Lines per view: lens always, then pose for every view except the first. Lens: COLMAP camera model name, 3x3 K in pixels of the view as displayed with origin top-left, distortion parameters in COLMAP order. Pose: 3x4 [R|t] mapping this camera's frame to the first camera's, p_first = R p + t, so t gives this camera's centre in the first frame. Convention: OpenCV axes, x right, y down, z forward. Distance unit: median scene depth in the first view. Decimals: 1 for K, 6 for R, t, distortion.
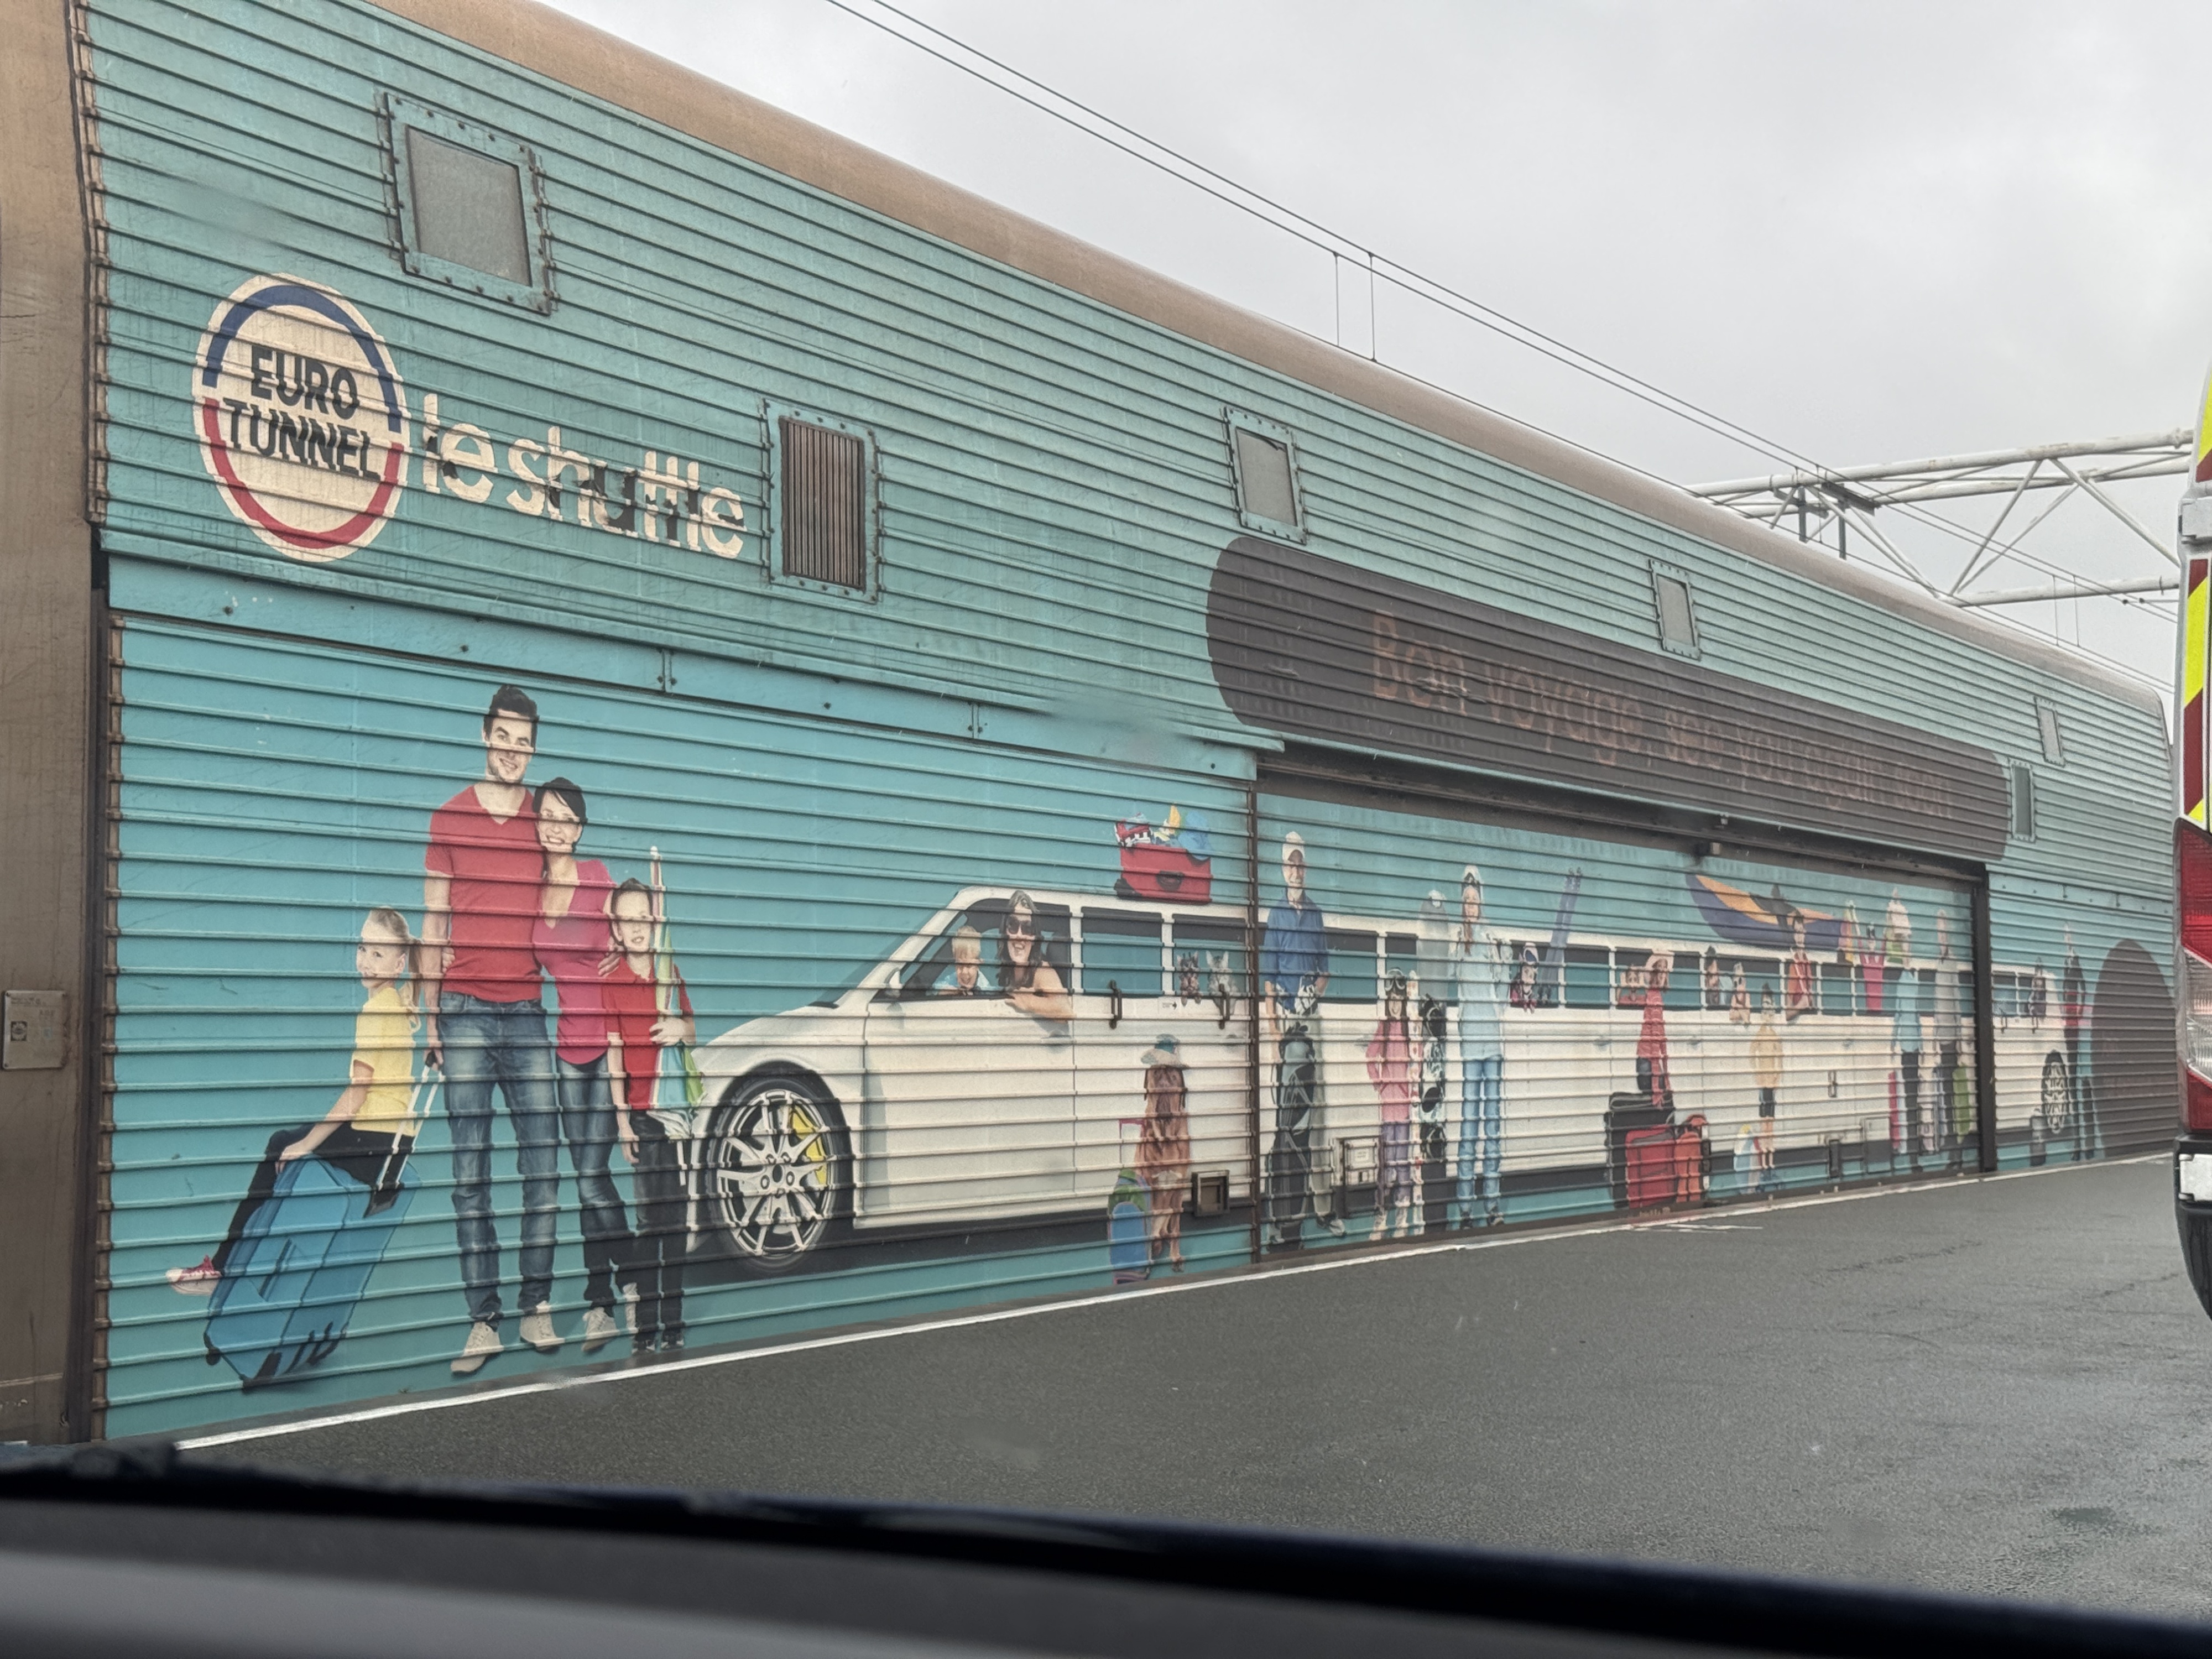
lens RADIAL K [[3081.7, 0, 1106.0], [0, 3081.7, 829.5], [0, 0, 1]] dist [0.143221, 0.041278]
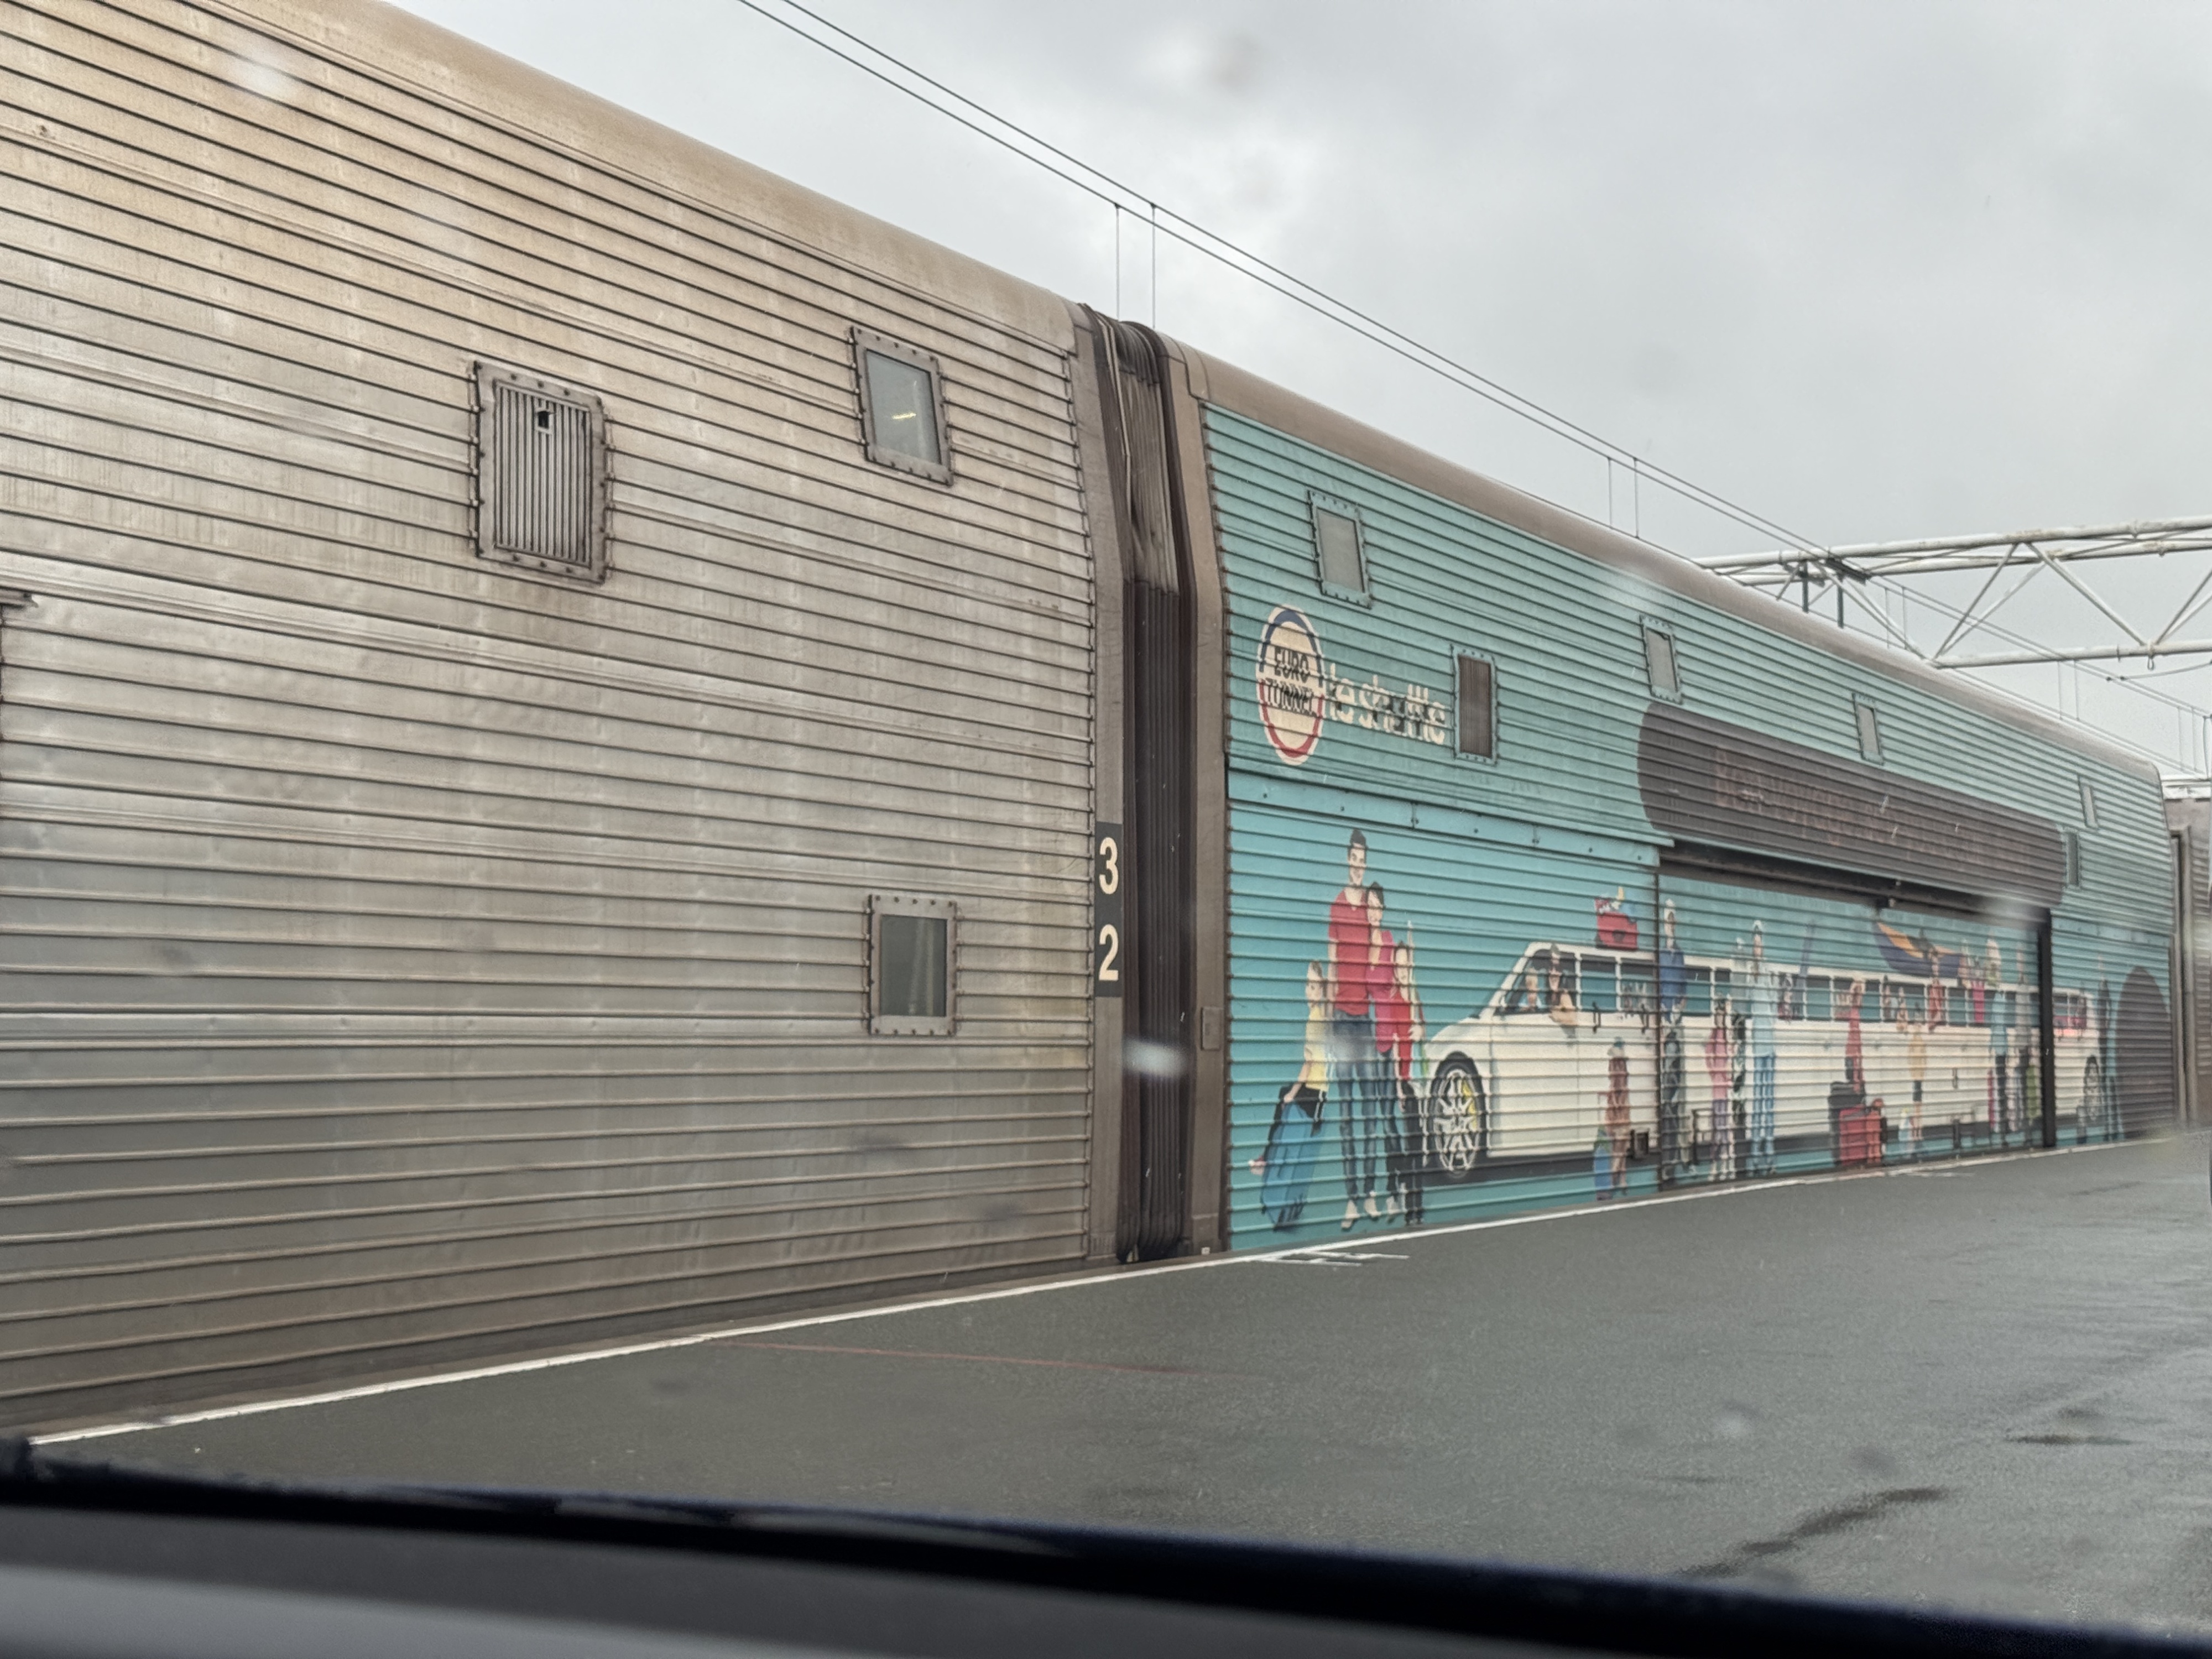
lens RADIAL K [[3081.7, 0, 1106.0], [0, 3081.7, 829.5], [0, 0, 1]] dist [0.143221, 0.041278]
pose [[0.999193, 0.011501, 0.038493, -0.286496], [-0.011532, 0.999933, 0.000577, -0.032970], [-0.038483, -0.001021, 0.999259, -0.498835]]
